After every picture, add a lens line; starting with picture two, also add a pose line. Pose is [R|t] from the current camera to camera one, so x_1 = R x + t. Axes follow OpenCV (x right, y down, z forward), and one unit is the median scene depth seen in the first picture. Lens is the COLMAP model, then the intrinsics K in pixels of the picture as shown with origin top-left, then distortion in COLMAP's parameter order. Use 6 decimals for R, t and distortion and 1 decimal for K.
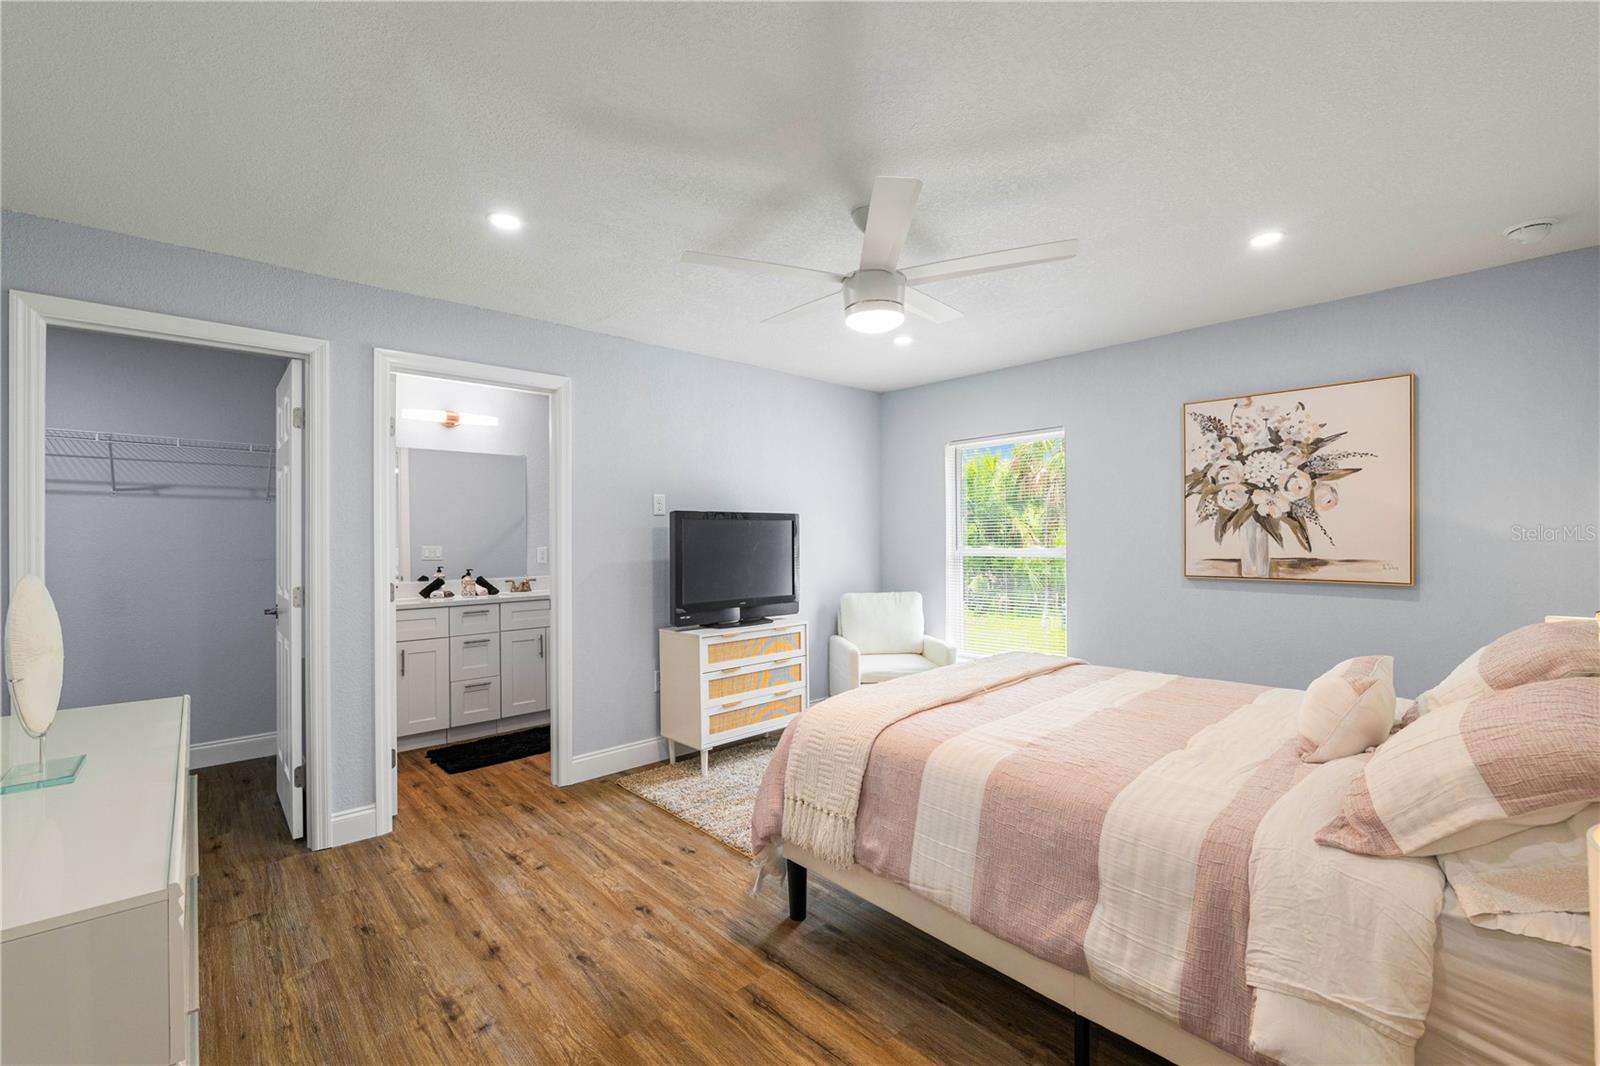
lens RADIAL K [[680.8, 0, 800.0], [0, 680.8, 533.0], [0, 0, 1]] dist [-0.000620, 0.000172]
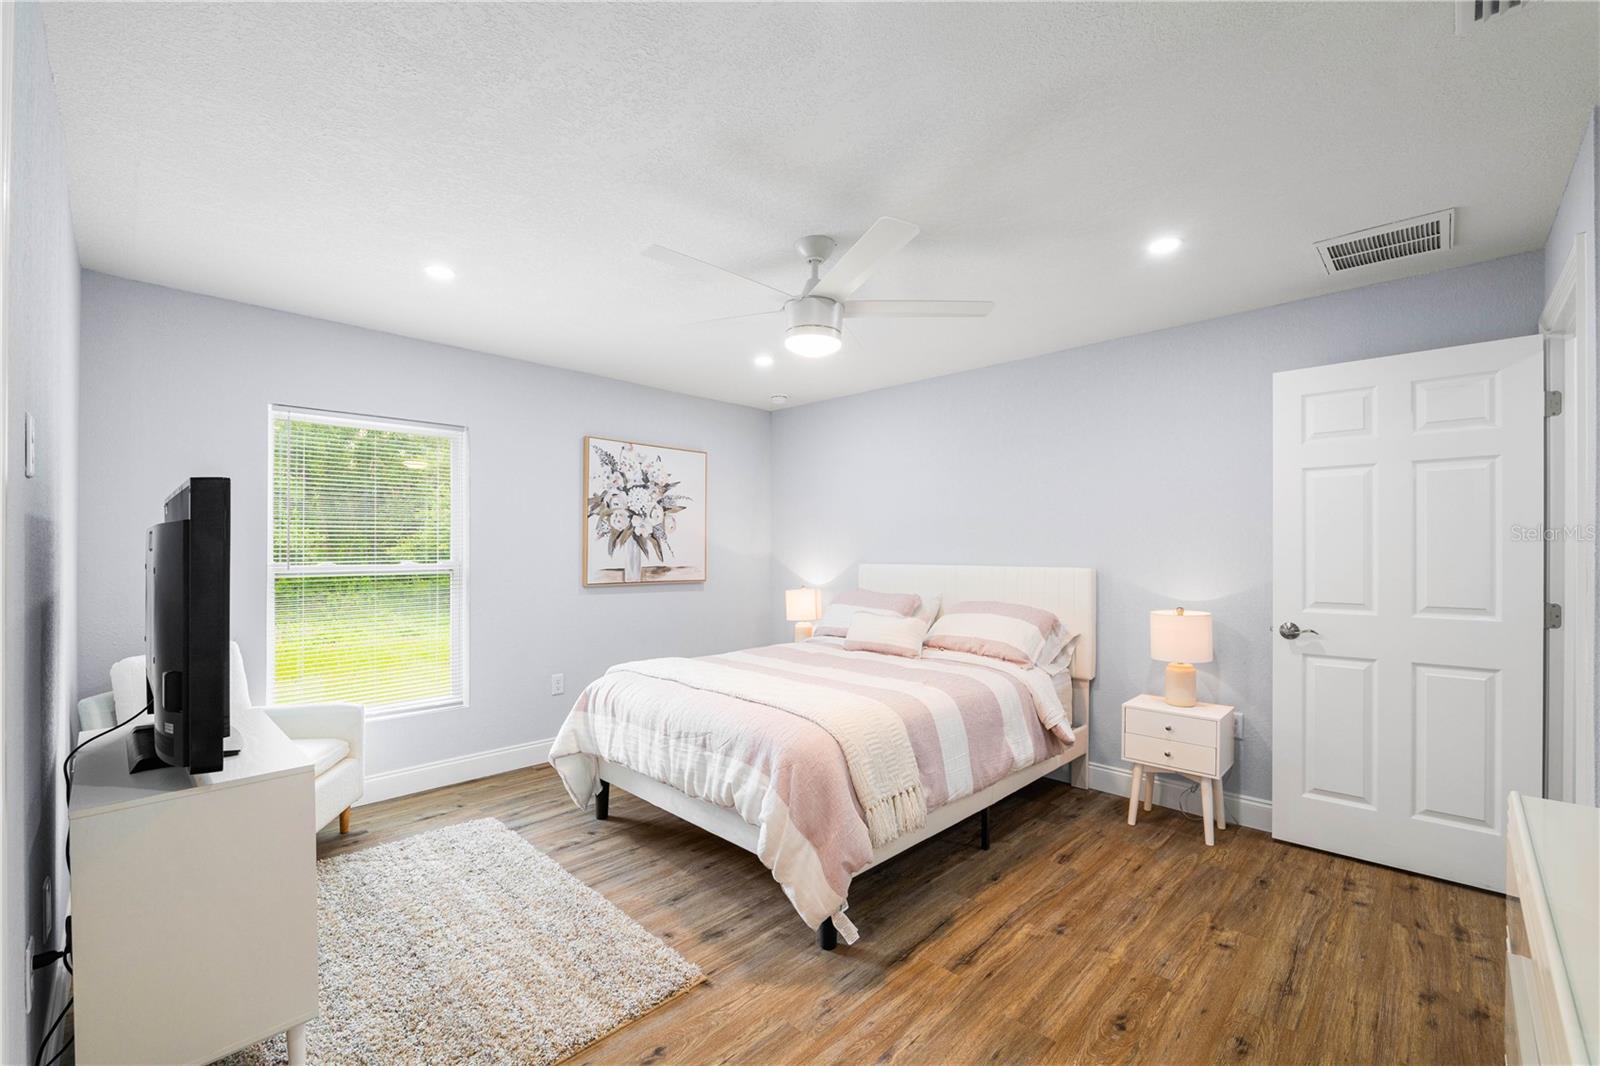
lens RADIAL K [[680.3, 0, 799.7], [0, 680.3, 549.7], [0, 0, 1]] dist [-0.002889, -0.000083]
pose [[-0.064330, 0.007101, 0.997903, -0.671831], [-0.006977, 0.999947, -0.007565, 0.010709], [-0.997904, -0.007449, -0.064277, 0.776258]]
